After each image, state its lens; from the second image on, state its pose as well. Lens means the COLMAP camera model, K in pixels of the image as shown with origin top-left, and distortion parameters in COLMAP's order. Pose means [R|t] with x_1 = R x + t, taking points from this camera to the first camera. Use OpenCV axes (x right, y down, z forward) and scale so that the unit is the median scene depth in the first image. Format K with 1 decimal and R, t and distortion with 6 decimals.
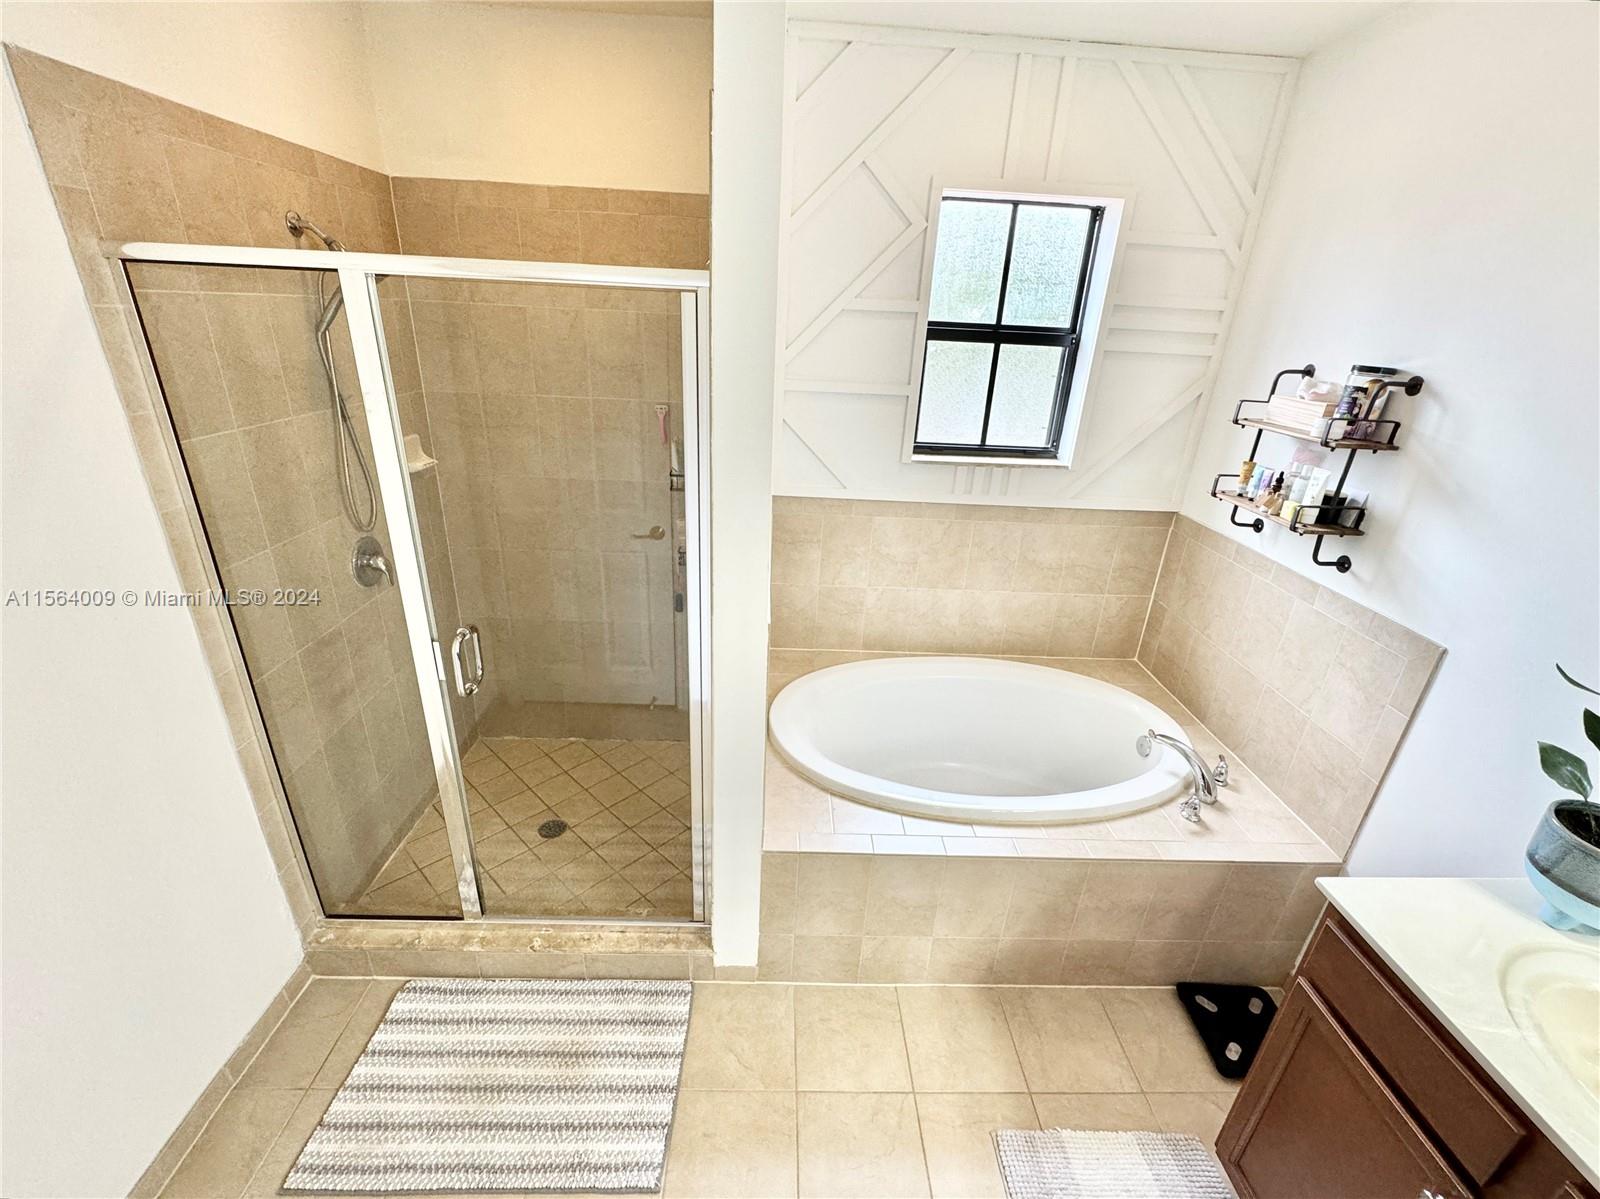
lens RADIAL K [[644.4, 0, 800.0], [0, 644.4, 599.5], [0, 0, 1]] dist [0.004509, 0.000211]
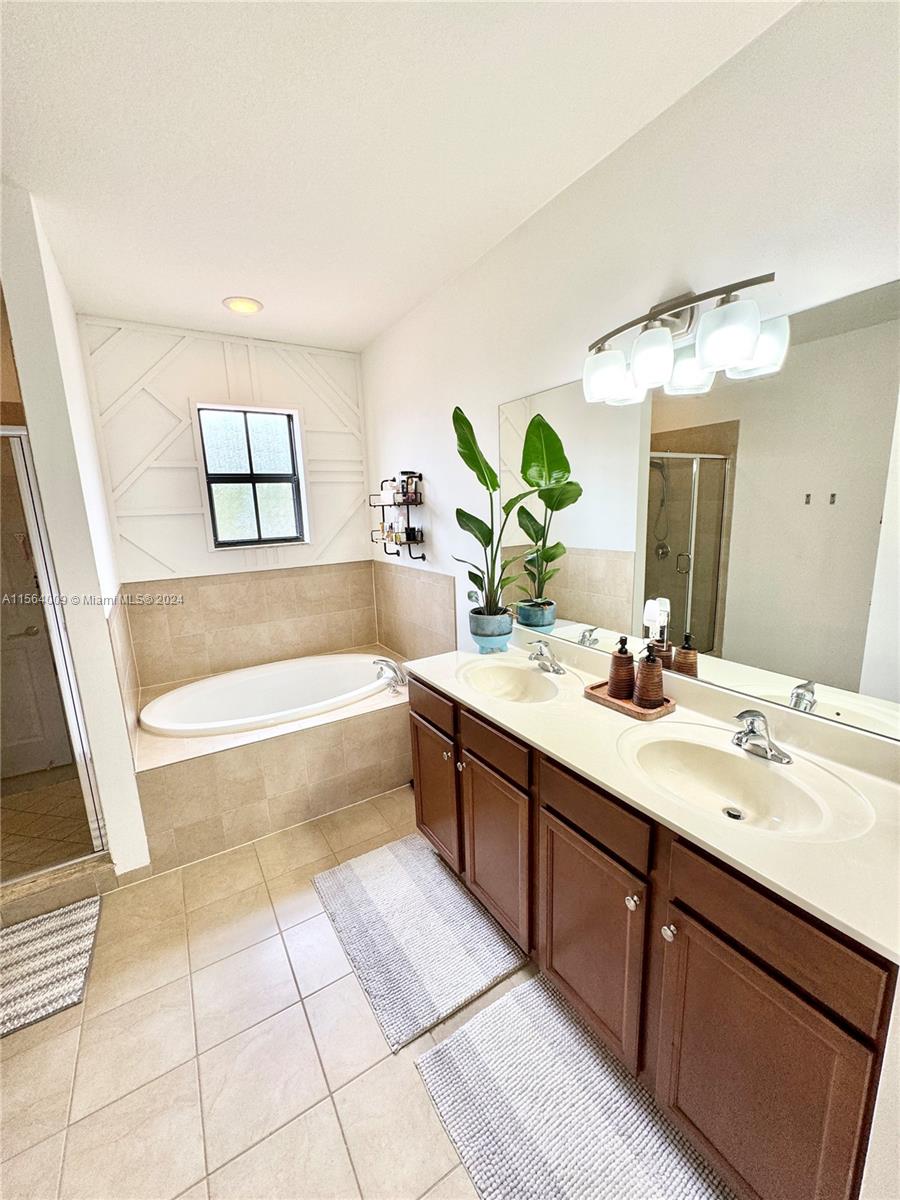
lens RADIAL K [[461.7, 0, 424.2], [0, 461.7, 602.4], [0, 0, 1]] dist [0.000479, 0.000017]
pose [[0.873452, -0.179138, 0.452760, 0.096298], [0.266403, 0.954159, -0.136417, 0.266740], [-0.407568, 0.239771, 0.881135, -0.296434]]
